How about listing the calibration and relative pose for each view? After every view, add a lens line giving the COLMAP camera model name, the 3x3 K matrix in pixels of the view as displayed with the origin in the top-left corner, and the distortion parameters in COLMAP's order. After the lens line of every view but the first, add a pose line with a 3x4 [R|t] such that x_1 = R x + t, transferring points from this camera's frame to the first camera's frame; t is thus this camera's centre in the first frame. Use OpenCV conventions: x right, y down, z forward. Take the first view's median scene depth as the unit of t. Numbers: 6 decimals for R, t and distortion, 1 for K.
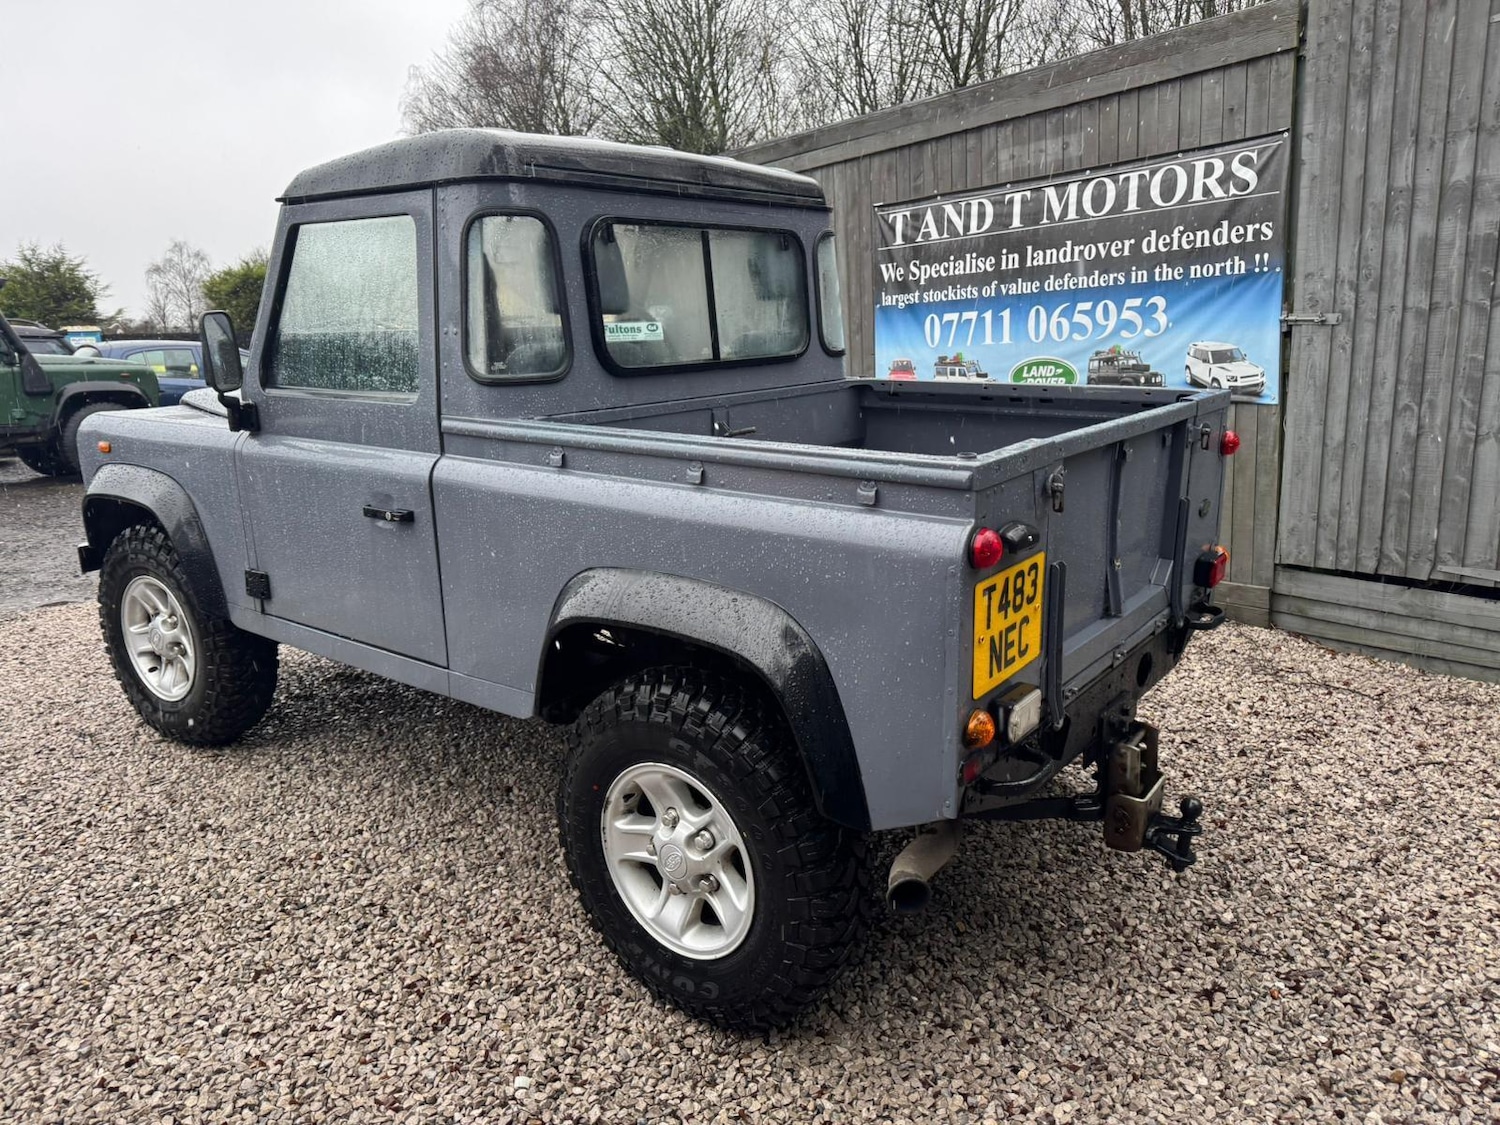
lens RADIAL K [[1072.6, 0, 755.4], [0, 1072.6, 568.1], [0, 0, 1]] dist [0.022570, -0.023825]
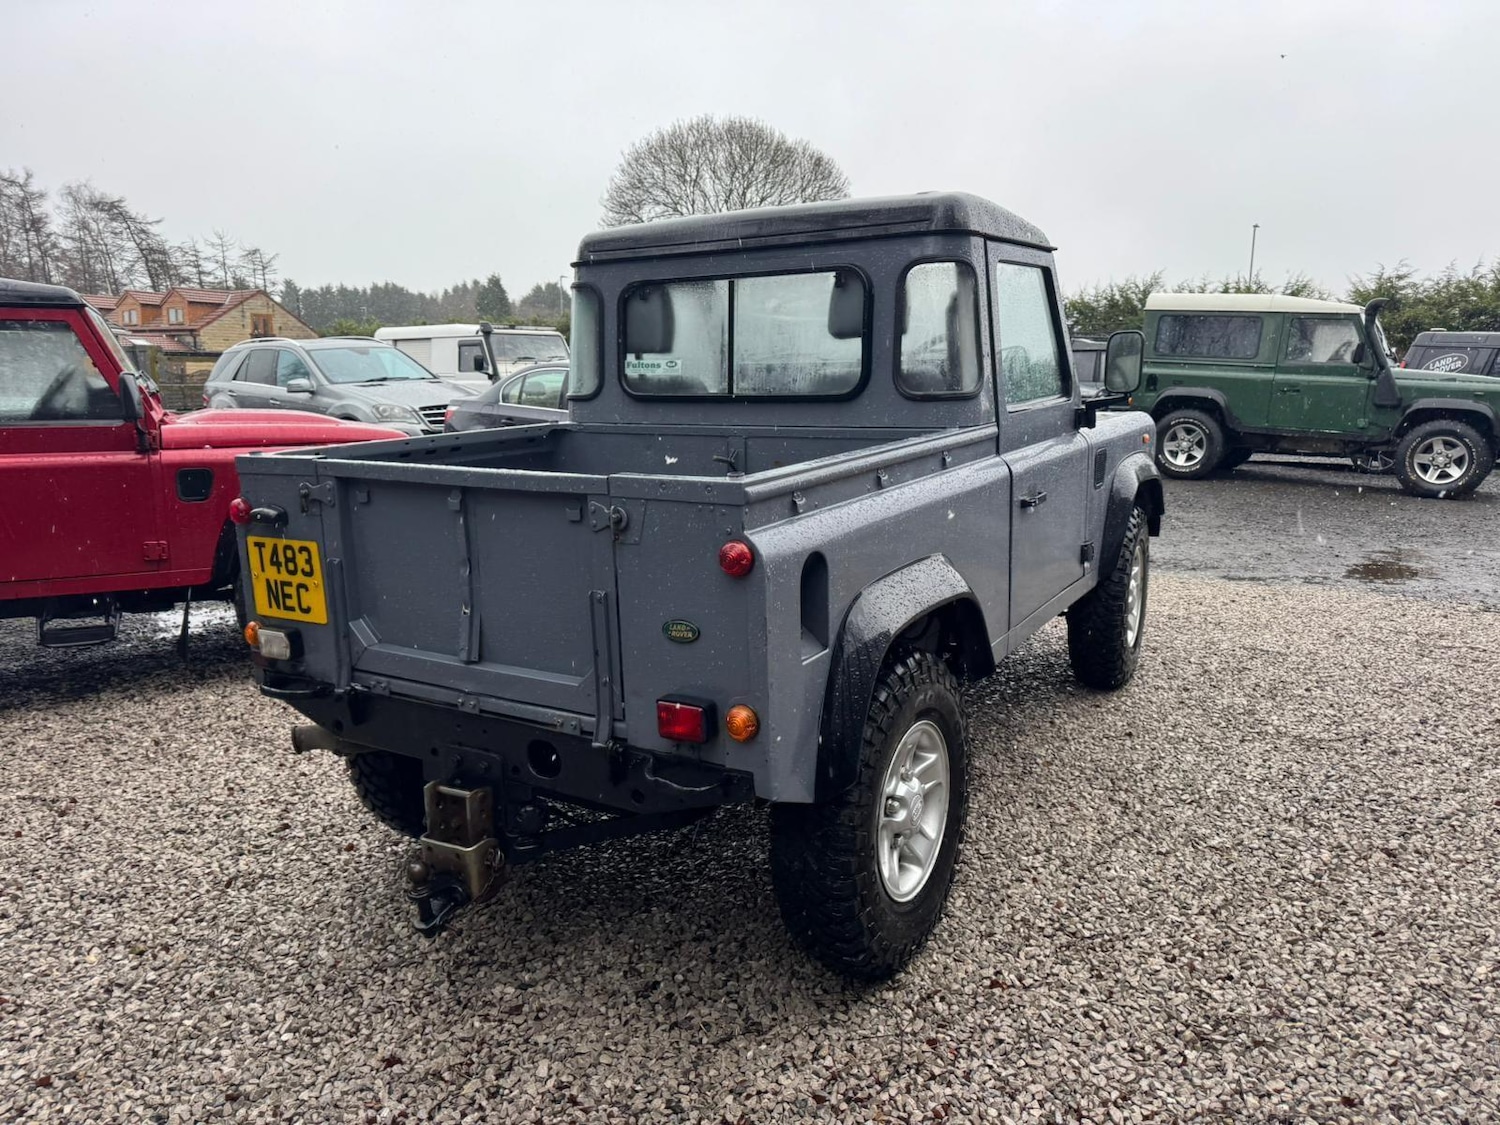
lens RADIAL K [[1070.6, 0, 754.7], [0, 1070.6, 552.6], [0, 0, 1]] dist [0.014156, -0.013758]
pose [[0.098609, 0.196836, -0.975465, 0.969628], [-0.215928, 0.961120, 0.172114, -0.208987], [0.971417, 0.193658, 0.137278, 0.810524]]
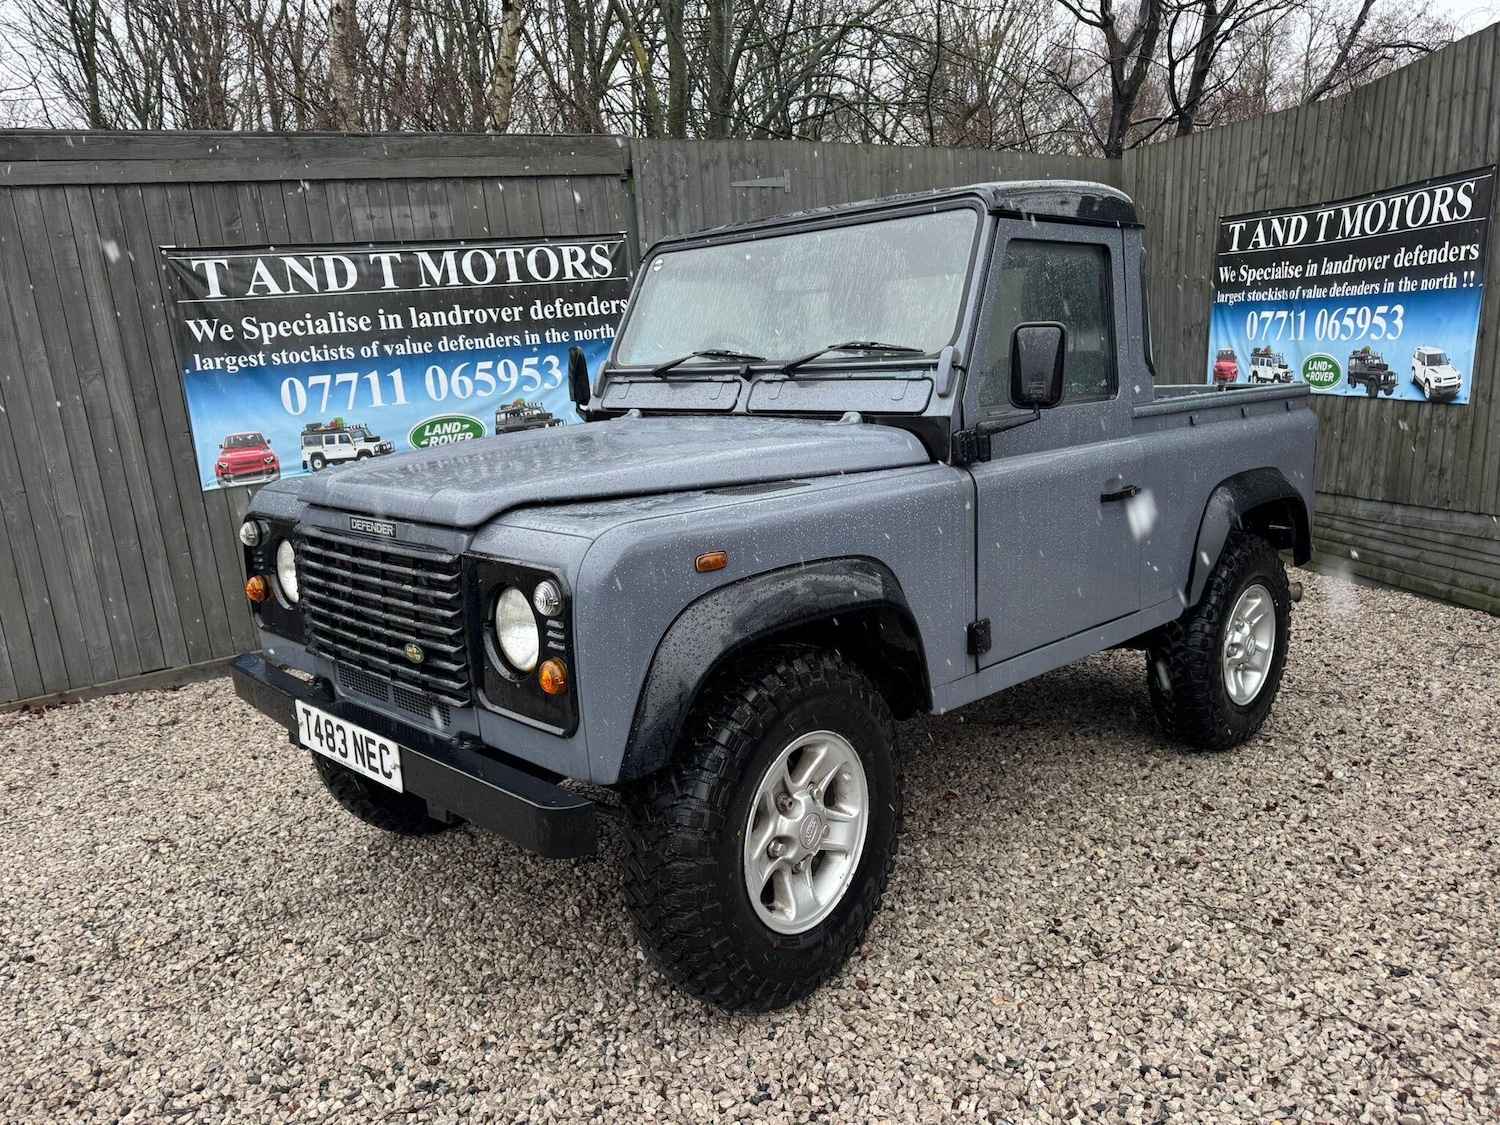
lens RADIAL K [[1129.6, 0, 756.7], [0, 1129.6, 558.6], [0, 0, 1]] dist [0.047769, -0.058967]
pose [[0.137462, -0.164871, 0.976689, -1.304624], [0.269697, 0.955024, 0.123256, -0.201107], [-0.953083, 0.246467, 0.175745, 0.951034]]
